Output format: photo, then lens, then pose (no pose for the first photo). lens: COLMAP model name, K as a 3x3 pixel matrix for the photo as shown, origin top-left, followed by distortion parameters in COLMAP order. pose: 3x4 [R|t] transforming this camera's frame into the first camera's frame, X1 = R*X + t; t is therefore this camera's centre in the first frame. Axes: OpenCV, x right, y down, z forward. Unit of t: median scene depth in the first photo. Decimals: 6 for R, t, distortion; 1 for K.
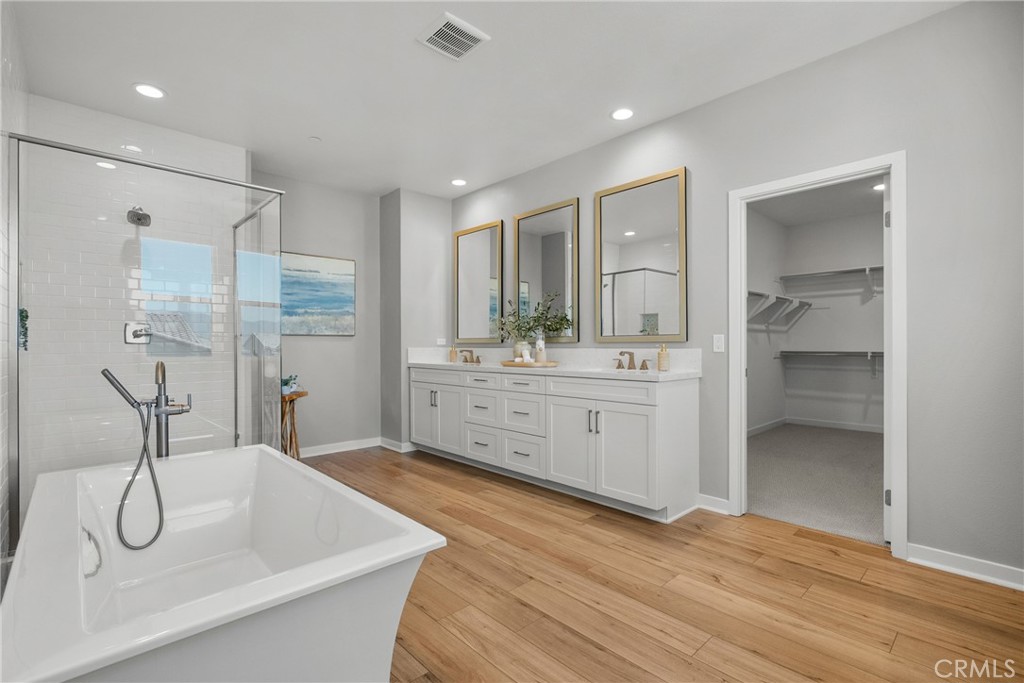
lens RADIAL K [[468.3, 0, 510.8], [0, 468.3, 350.6], [0, 0, 1]] dist [0.000060, 0.000107]
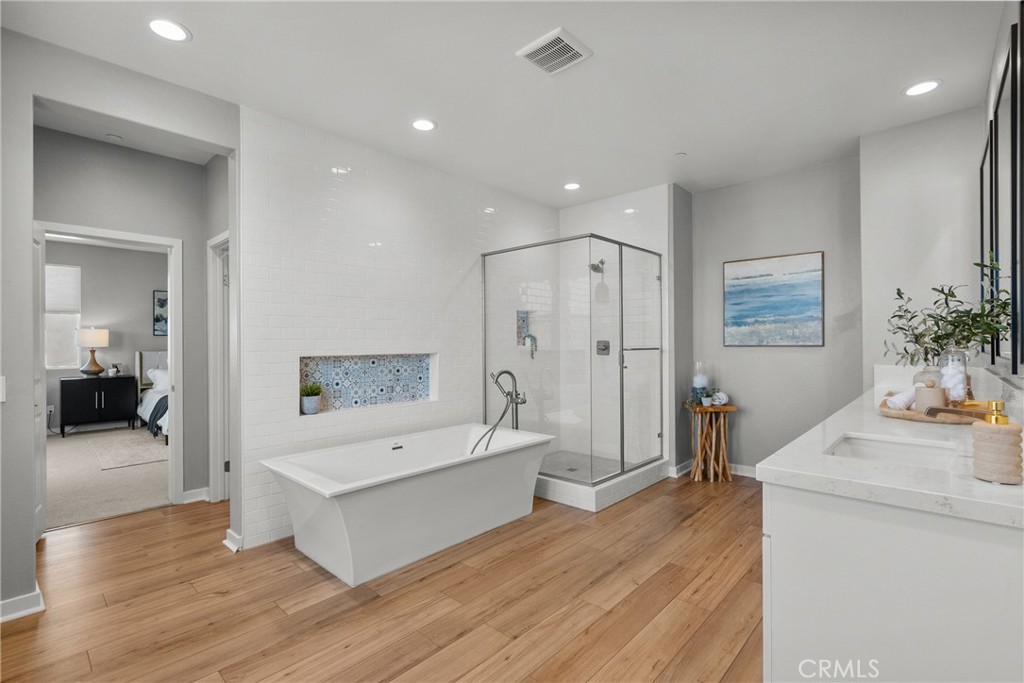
lens RADIAL K [[468.3, 0, 510.8], [0, 468.3, 350.6], [0, 0, 1]] dist [0.000060, 0.000107]
pose [[0.070141, 0.019946, -0.997338, 0.466004], [-0.006039, 0.999790, 0.019570, -0.040619], [0.997519, 0.004650, 0.070246, 0.466556]]
